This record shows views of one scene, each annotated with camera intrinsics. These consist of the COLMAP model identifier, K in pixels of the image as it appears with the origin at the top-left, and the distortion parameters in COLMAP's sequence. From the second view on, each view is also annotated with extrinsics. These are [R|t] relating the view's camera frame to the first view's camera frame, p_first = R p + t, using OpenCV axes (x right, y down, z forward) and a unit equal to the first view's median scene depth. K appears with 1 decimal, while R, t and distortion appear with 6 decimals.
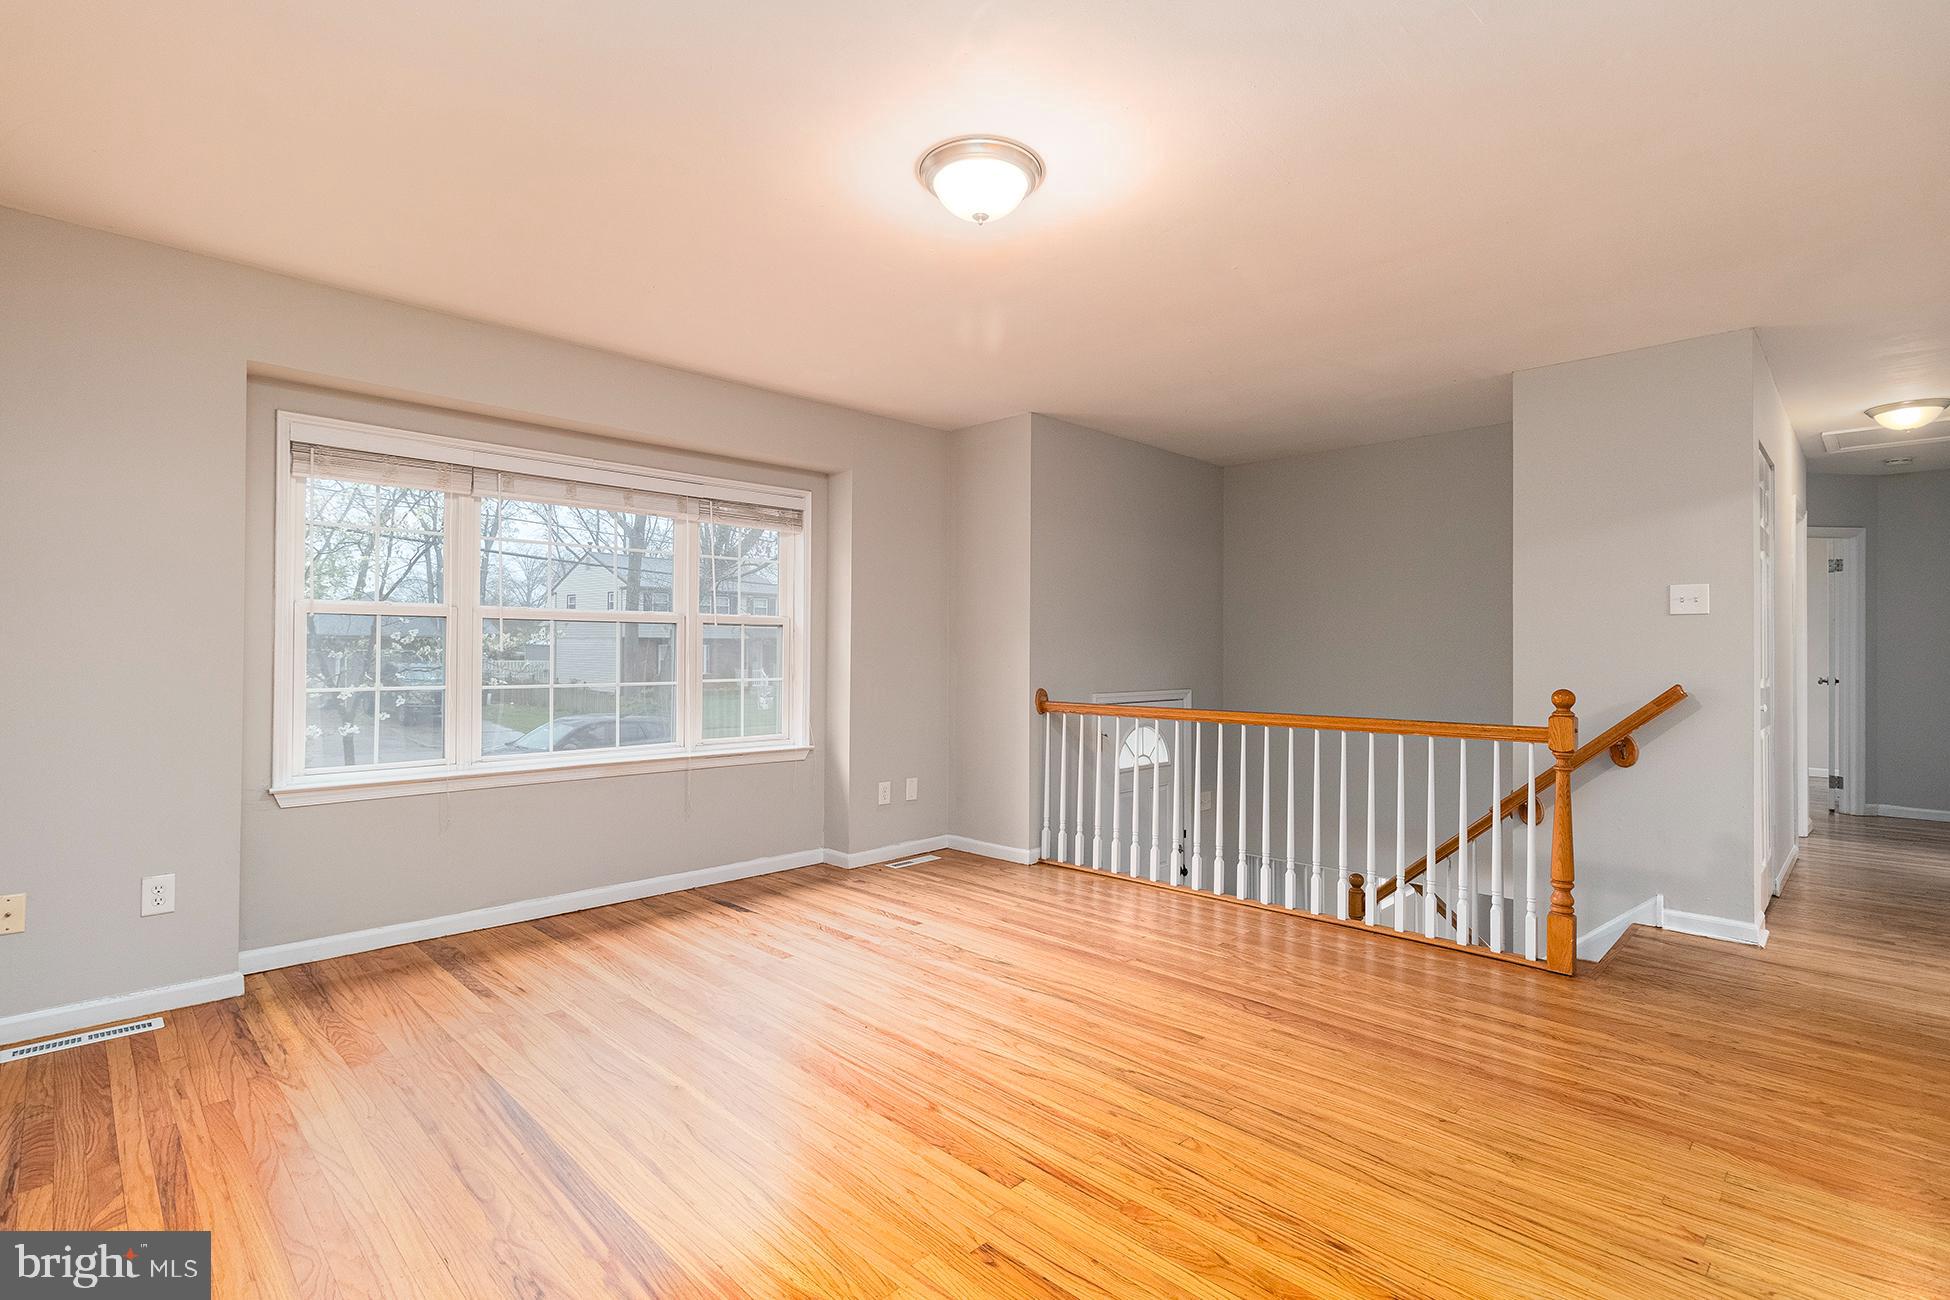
lens RADIAL K [[908.4, 0, 983.2], [0, 908.4, 648.5], [0, 0, 1]] dist [0.009591, -0.003505]
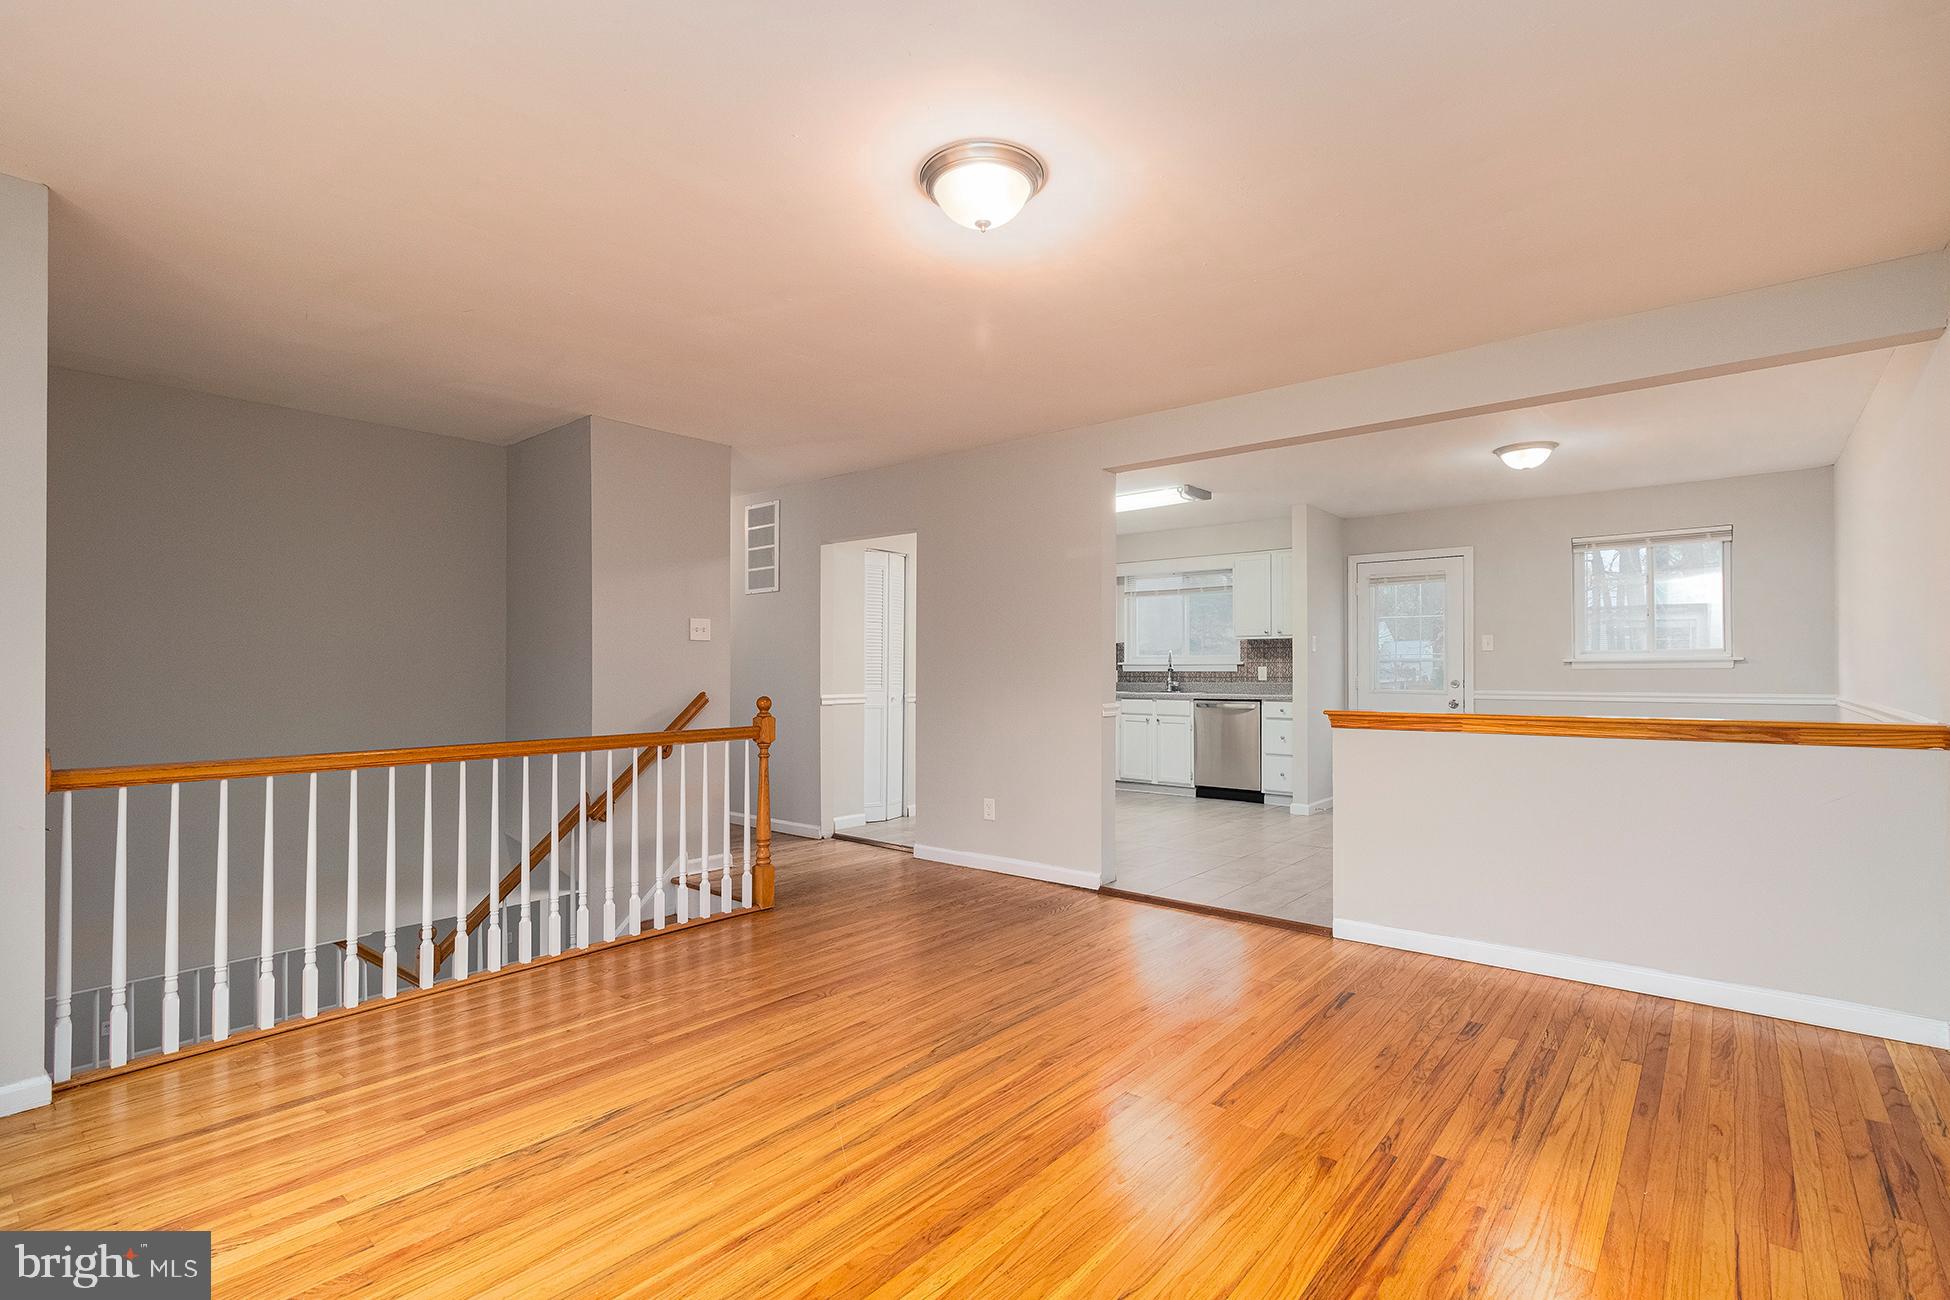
lens RADIAL K [[908.4, 0, 986.0], [0, 908.4, 663.4], [0, 0, 1]] dist [0.009591, -0.003505]
pose [[-0.080993, 0.001749, 0.996713, -0.667186], [0.001633, 0.999997, -0.001622, -0.000481], [-0.996713, 0.001496, -0.080996, 0.730187]]
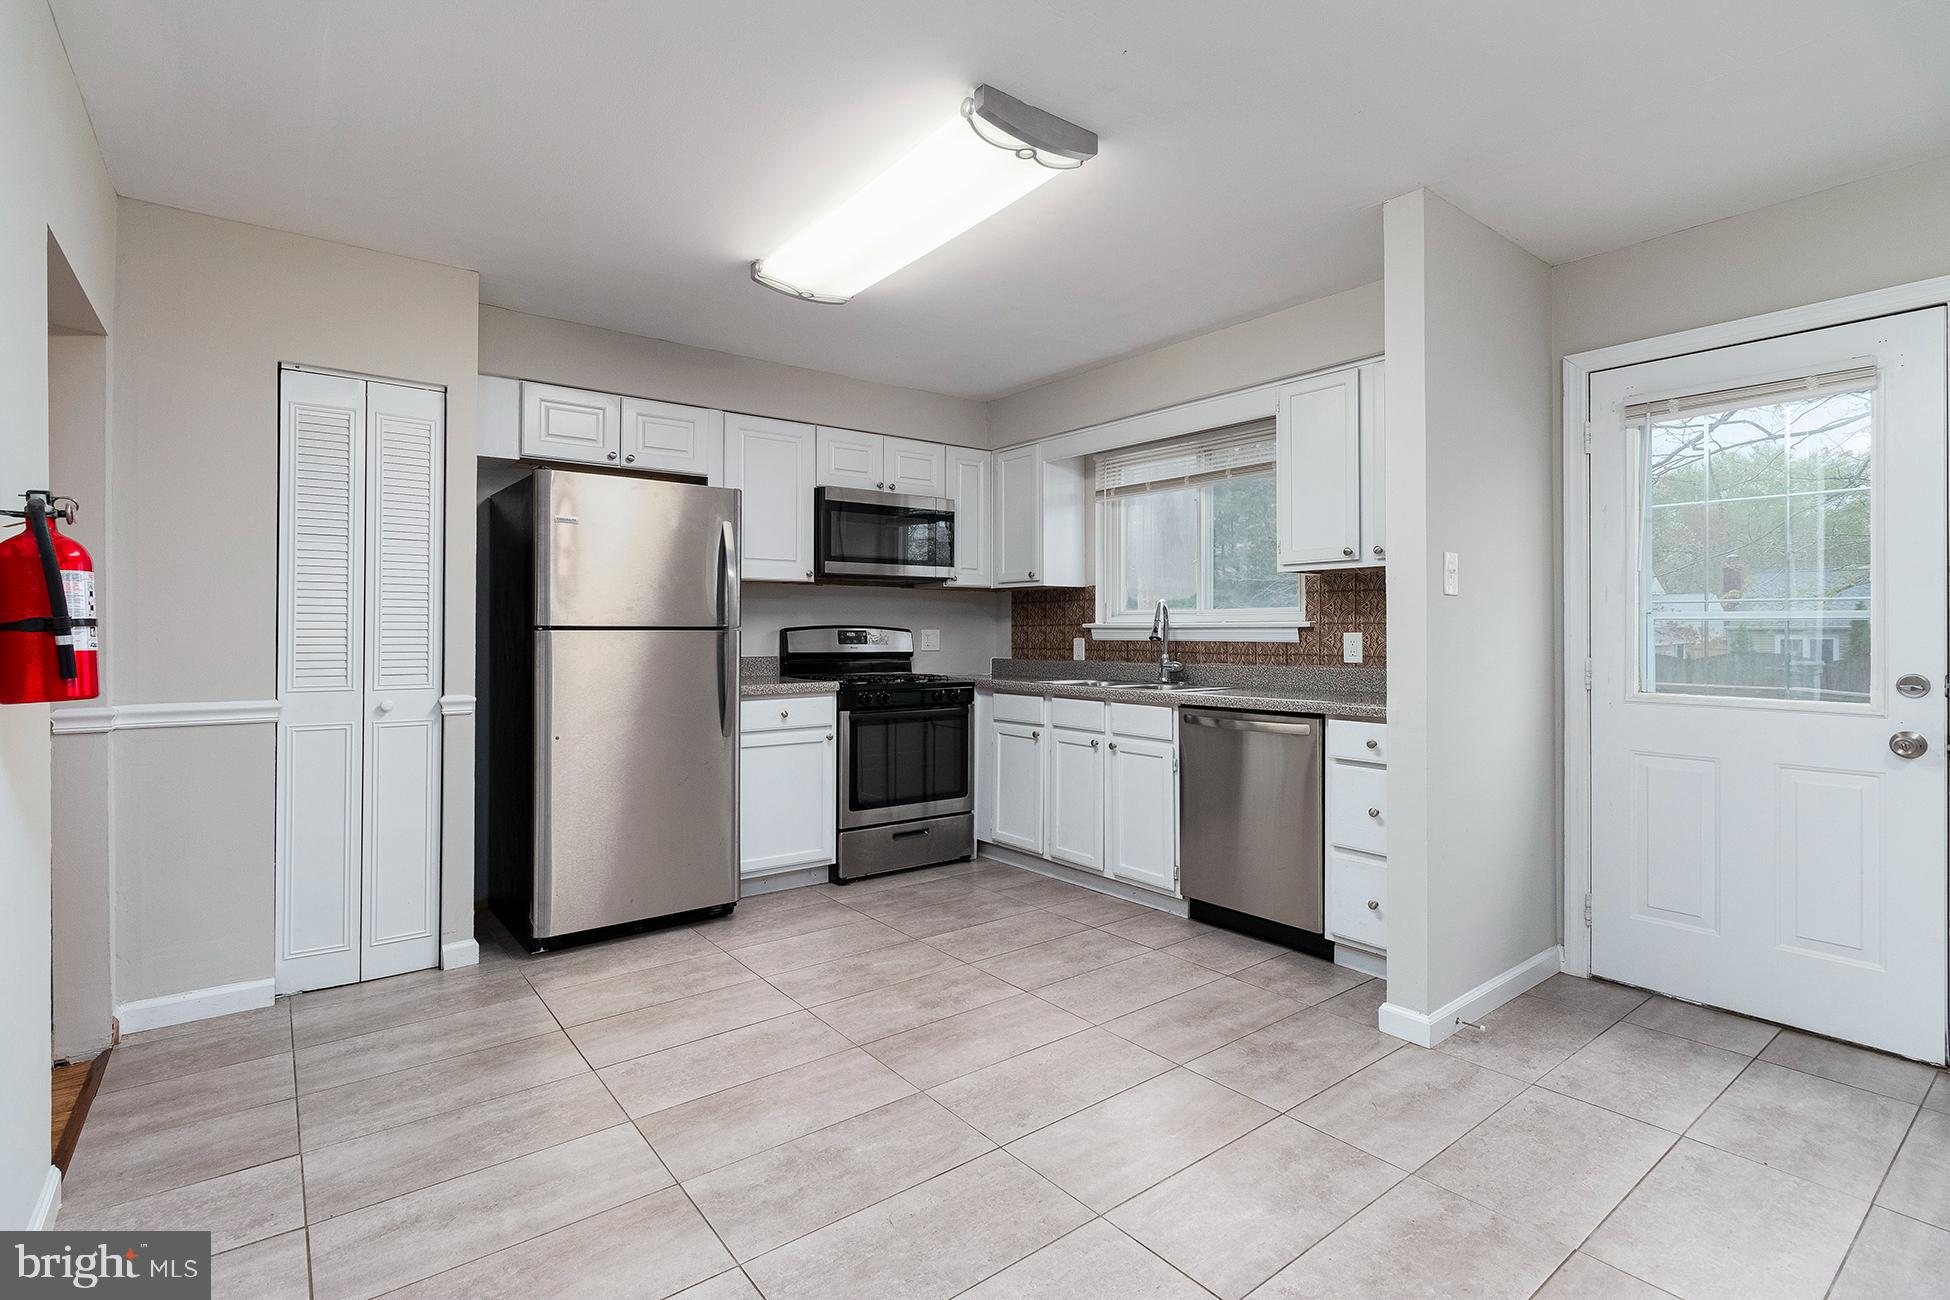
lens RADIAL K [[908.4, 0, 962.5], [0, 908.4, 622.3], [0, 0, 1]] dist [0.009591, -0.003505]
pose [[0.153338, 0.001882, 0.988172, -0.530288], [0.003488, 0.999991, -0.002445, -0.001053], [-0.988168, 0.003822, 0.153330, 0.658077]]
